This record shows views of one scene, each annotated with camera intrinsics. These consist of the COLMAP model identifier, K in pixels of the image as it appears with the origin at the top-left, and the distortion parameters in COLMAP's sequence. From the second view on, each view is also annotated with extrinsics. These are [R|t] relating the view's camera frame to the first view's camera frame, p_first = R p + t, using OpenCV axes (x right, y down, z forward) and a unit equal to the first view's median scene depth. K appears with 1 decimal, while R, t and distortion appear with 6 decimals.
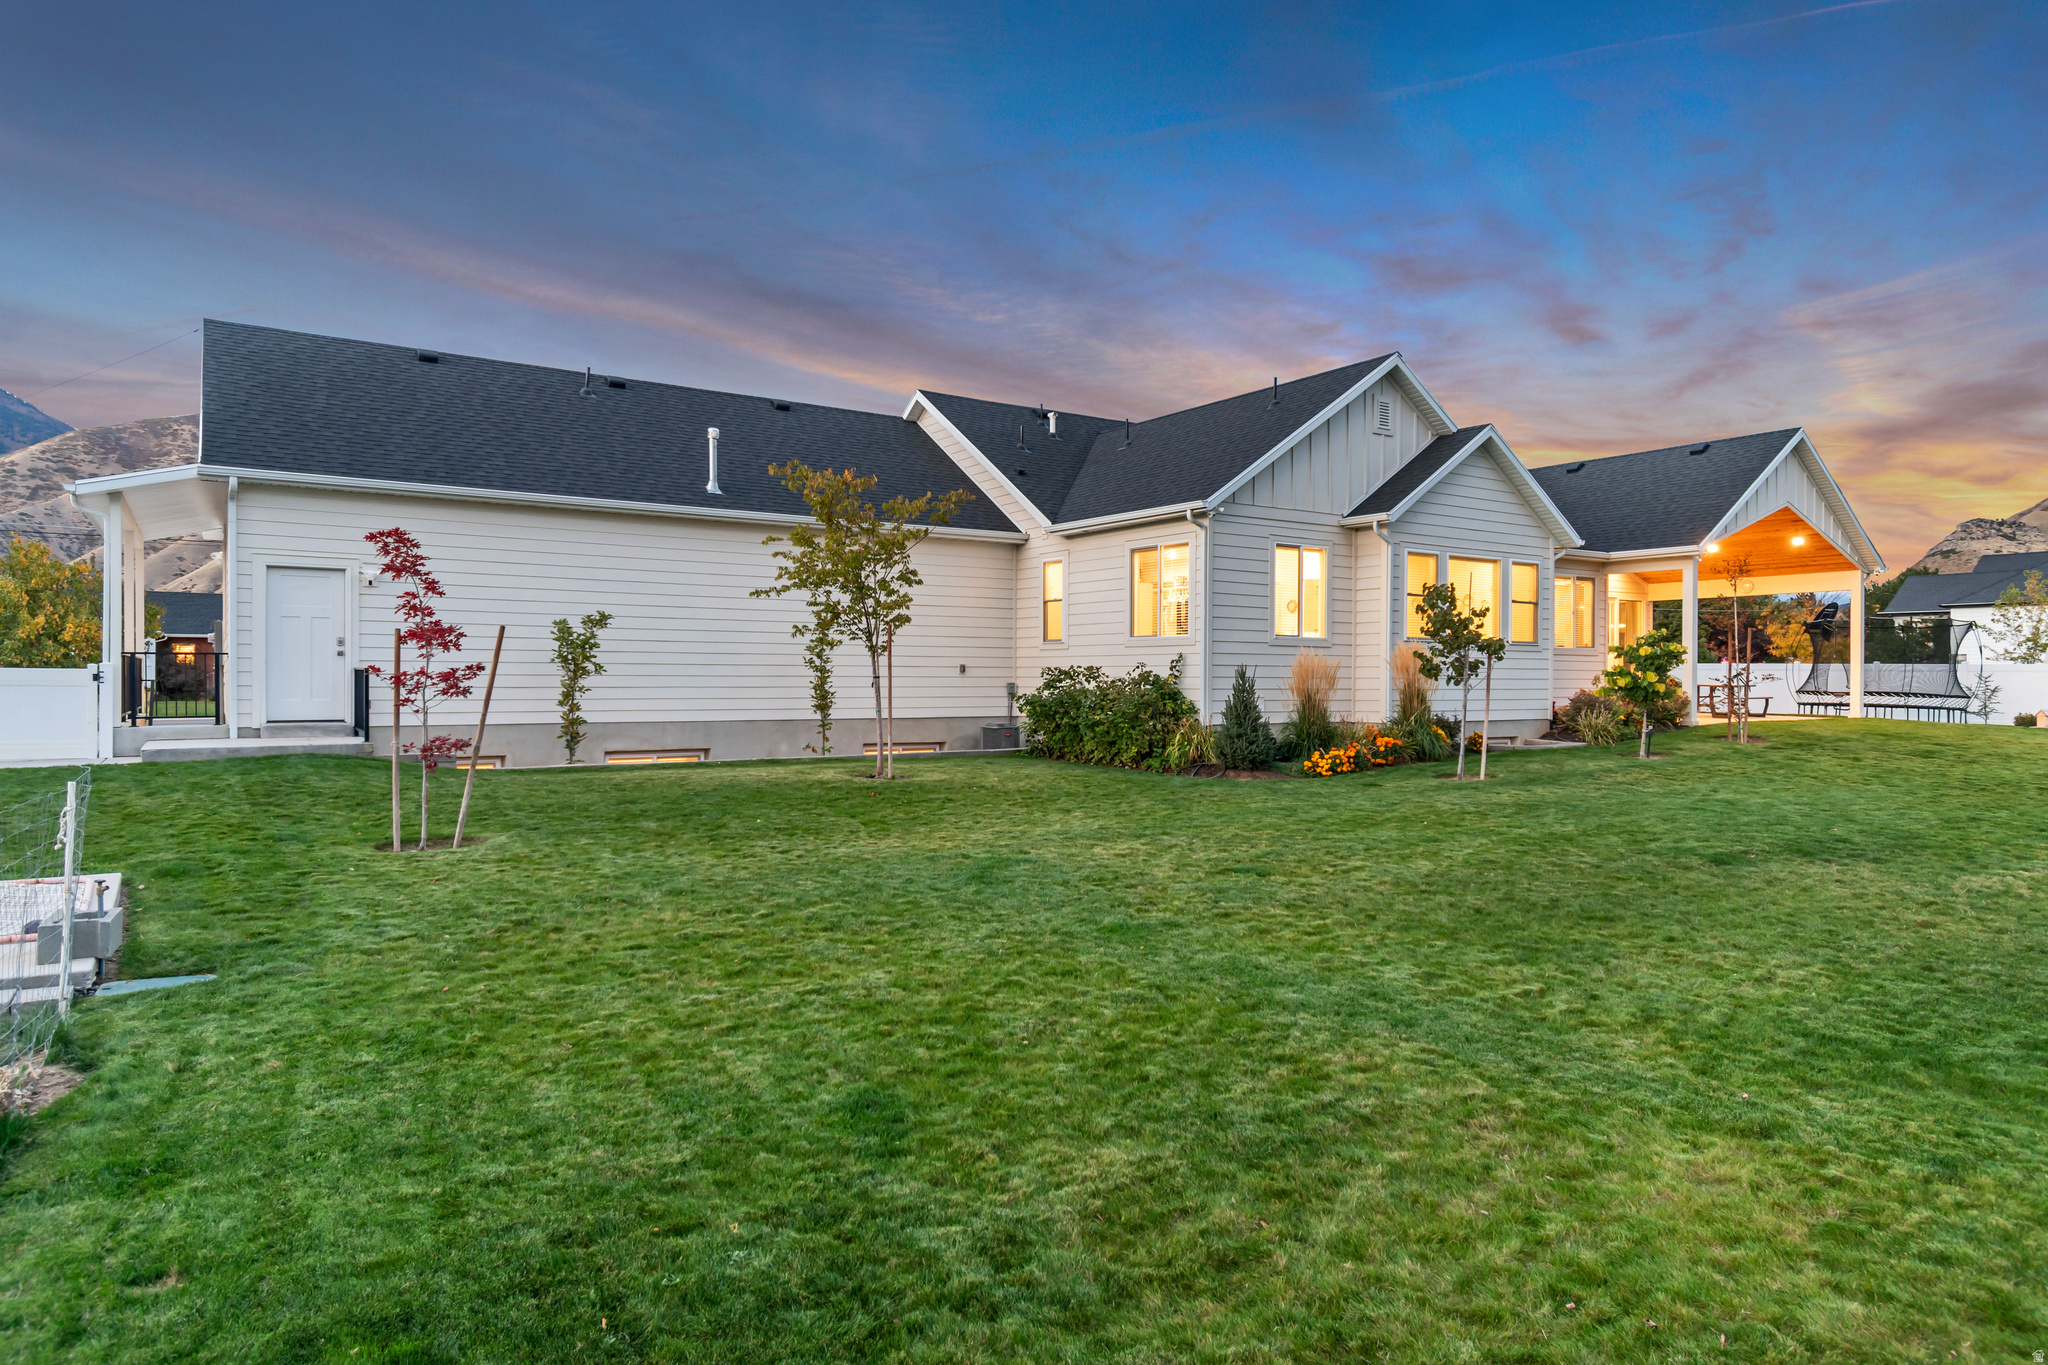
lens RADIAL K [[1249.5, 0, 1059.7], [0, 1249.5, 689.5], [0, 0, 1]] dist [0.000201, -0.001290]
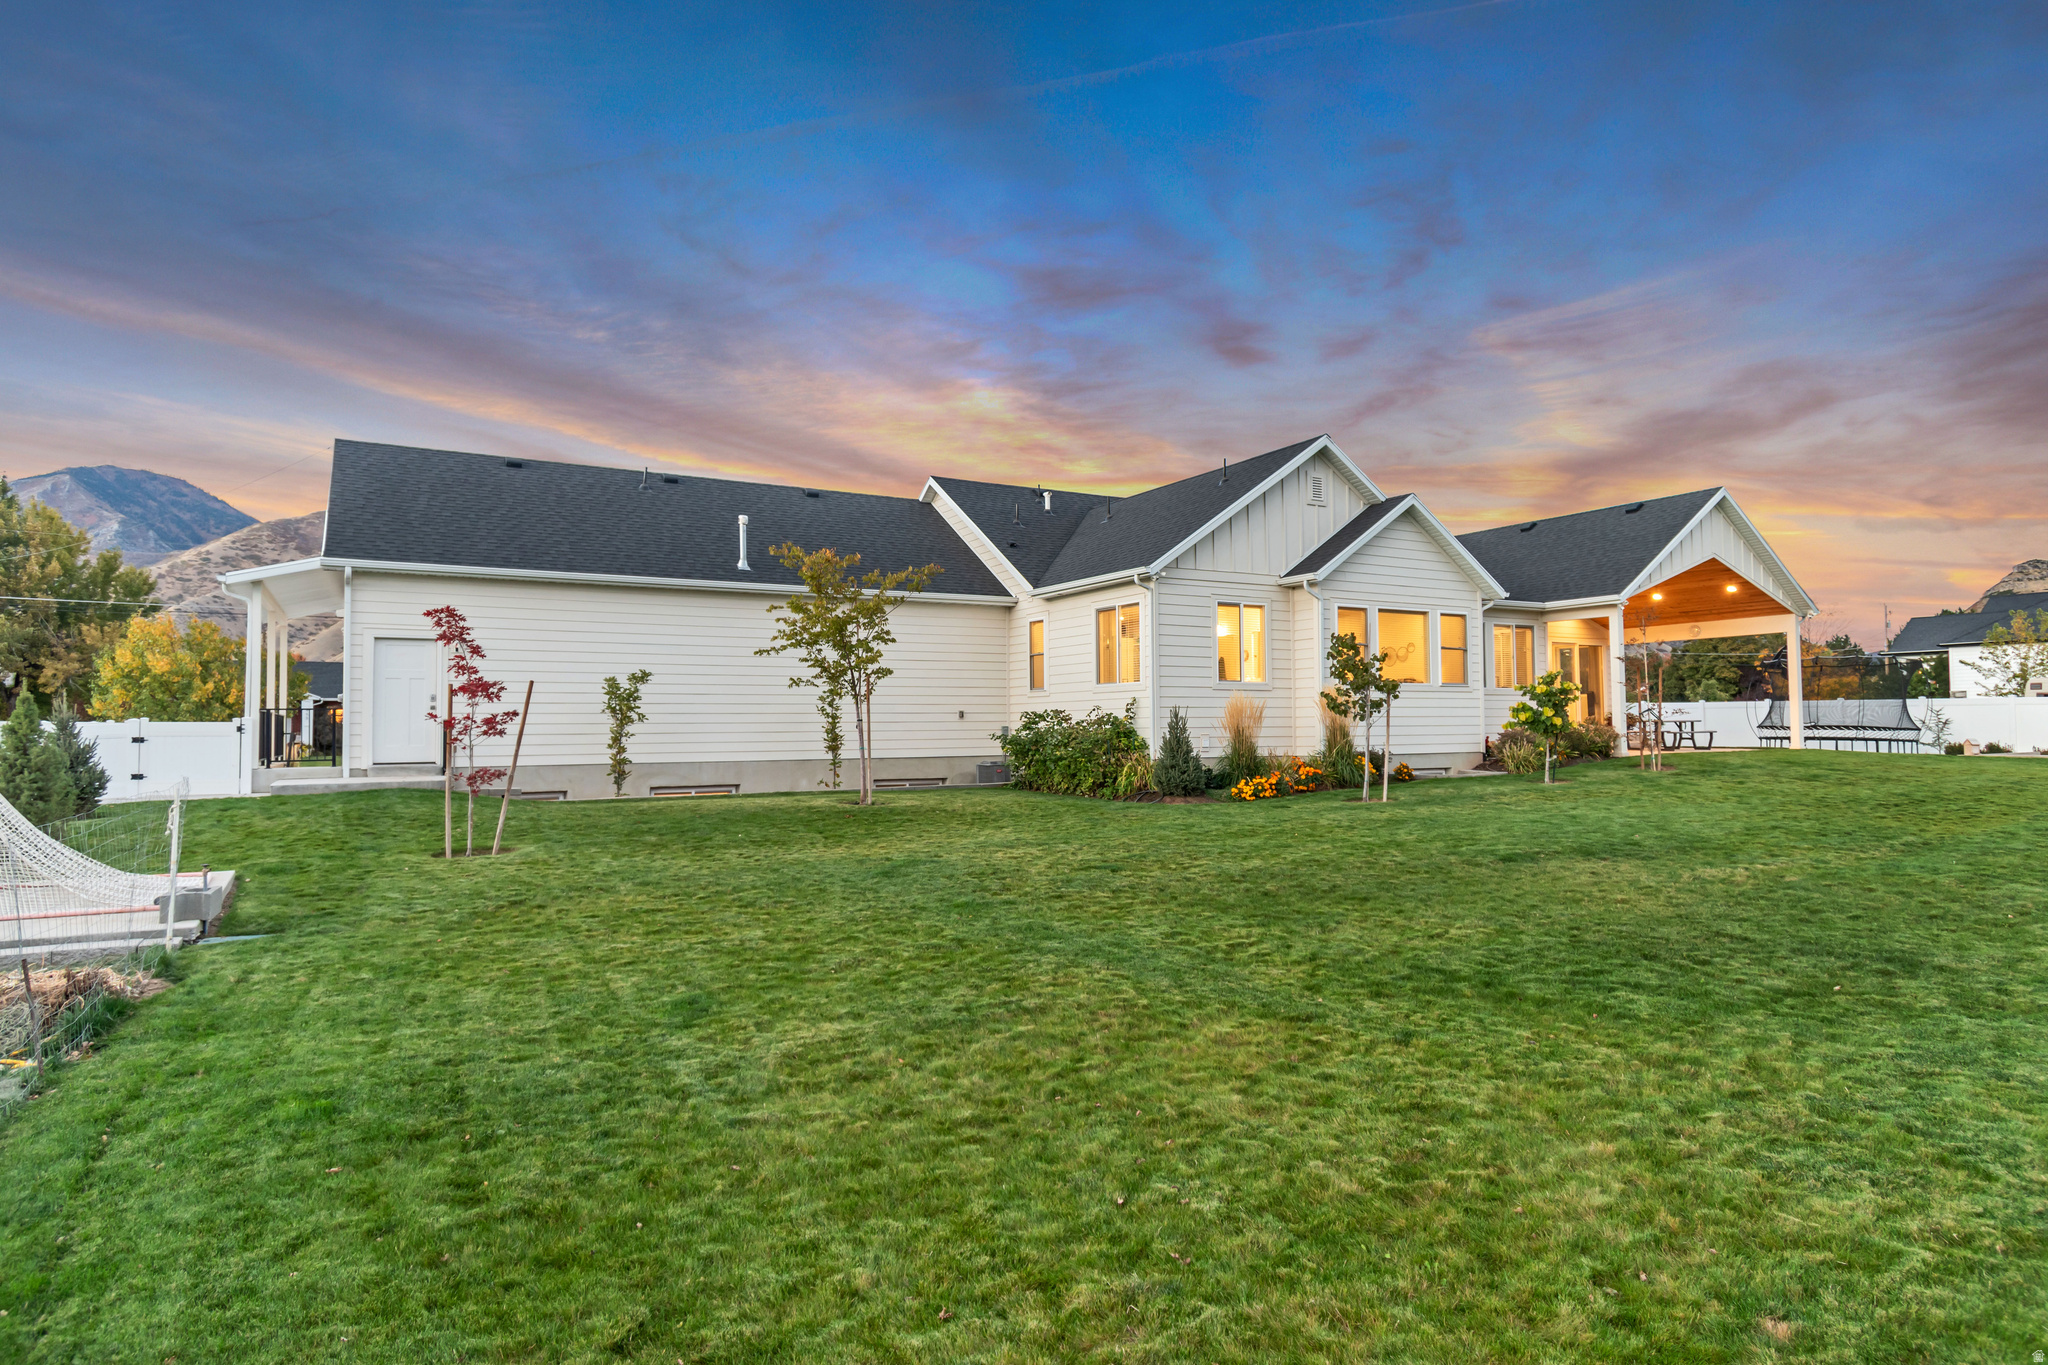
lens RADIAL K [[1160.8, 0, 1050.1], [0, 1160.8, 684.9], [0, 0, 1]] dist [0.002507, -0.004228]
pose [[0.997601, -0.016433, -0.067241, 0.102038], [0.013267, 0.998794, -0.047260, 0.010451], [0.067937, 0.046255, 0.996617, -0.091682]]
